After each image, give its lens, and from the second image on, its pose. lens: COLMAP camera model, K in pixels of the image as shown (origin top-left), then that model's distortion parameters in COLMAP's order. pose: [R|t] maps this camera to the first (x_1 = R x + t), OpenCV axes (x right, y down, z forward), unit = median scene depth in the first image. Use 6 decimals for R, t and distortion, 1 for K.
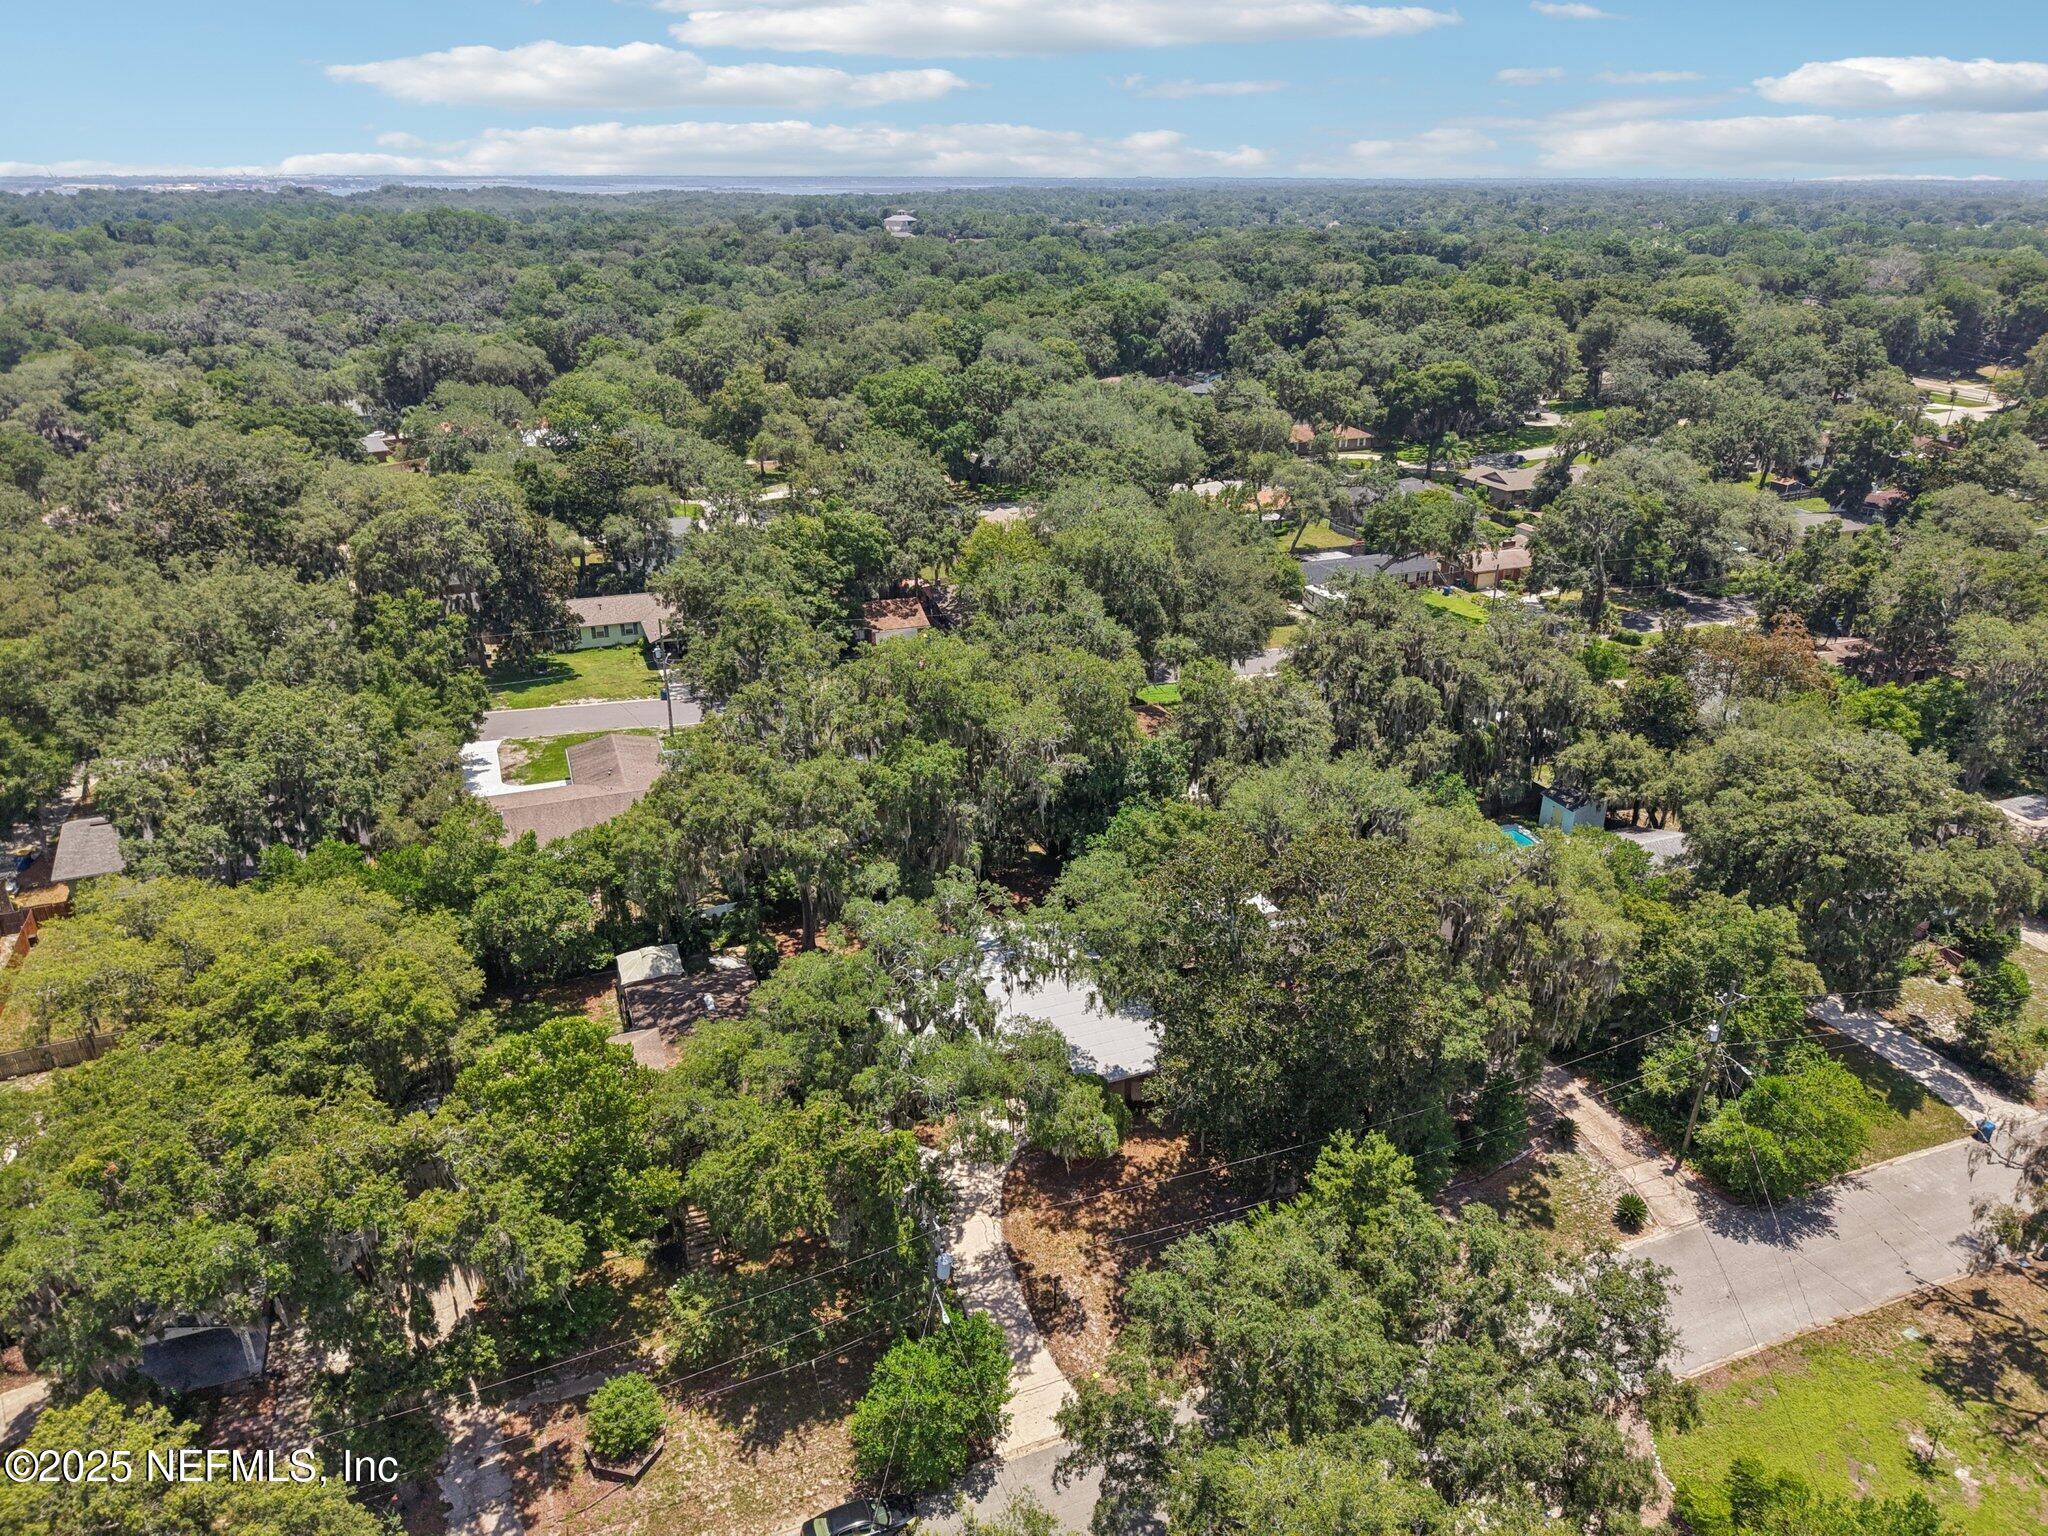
lens RADIAL K [[1415.4, 0, 1033.4], [0, 1415.4, 775.8], [0, 0, 1]] dist [0.013100, -0.008910]
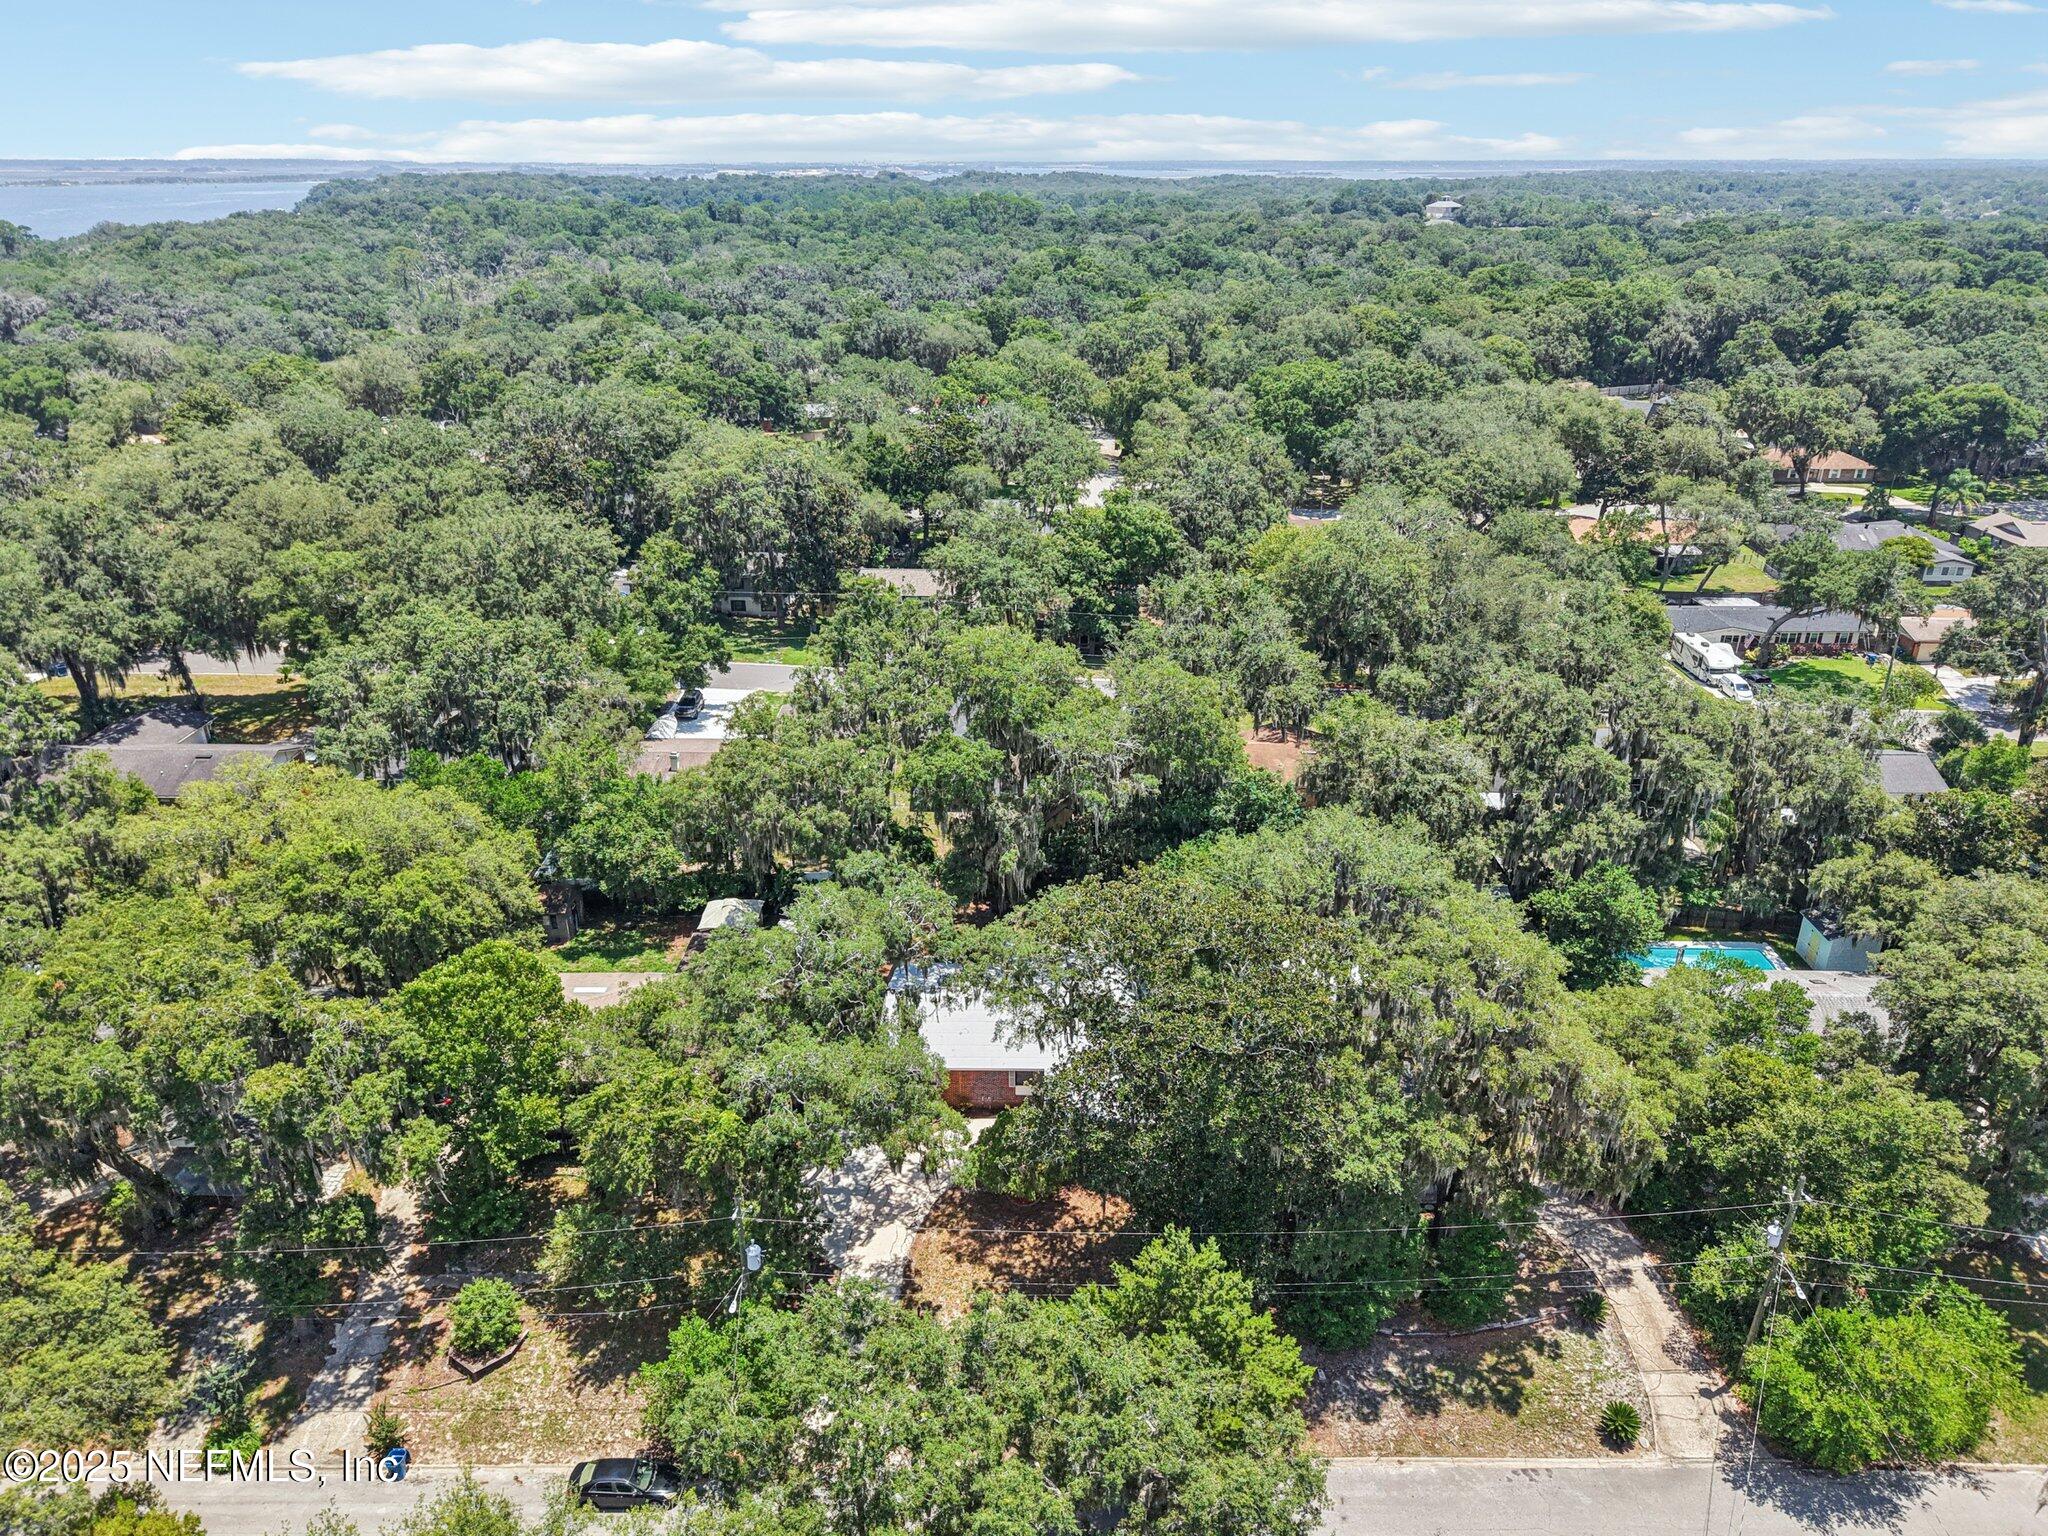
lens RADIAL K [[1454.1, 0, 1019.5], [0, 1454.1, 756.6], [0, 0, 1]] dist [0.012186, -0.008243]
pose [[0.925227, 0.141363, -0.352096, 0.307630], [-0.145267, 0.989272, 0.015457, -0.032678], [0.350504, 0.036847, 0.935836, 0.069406]]
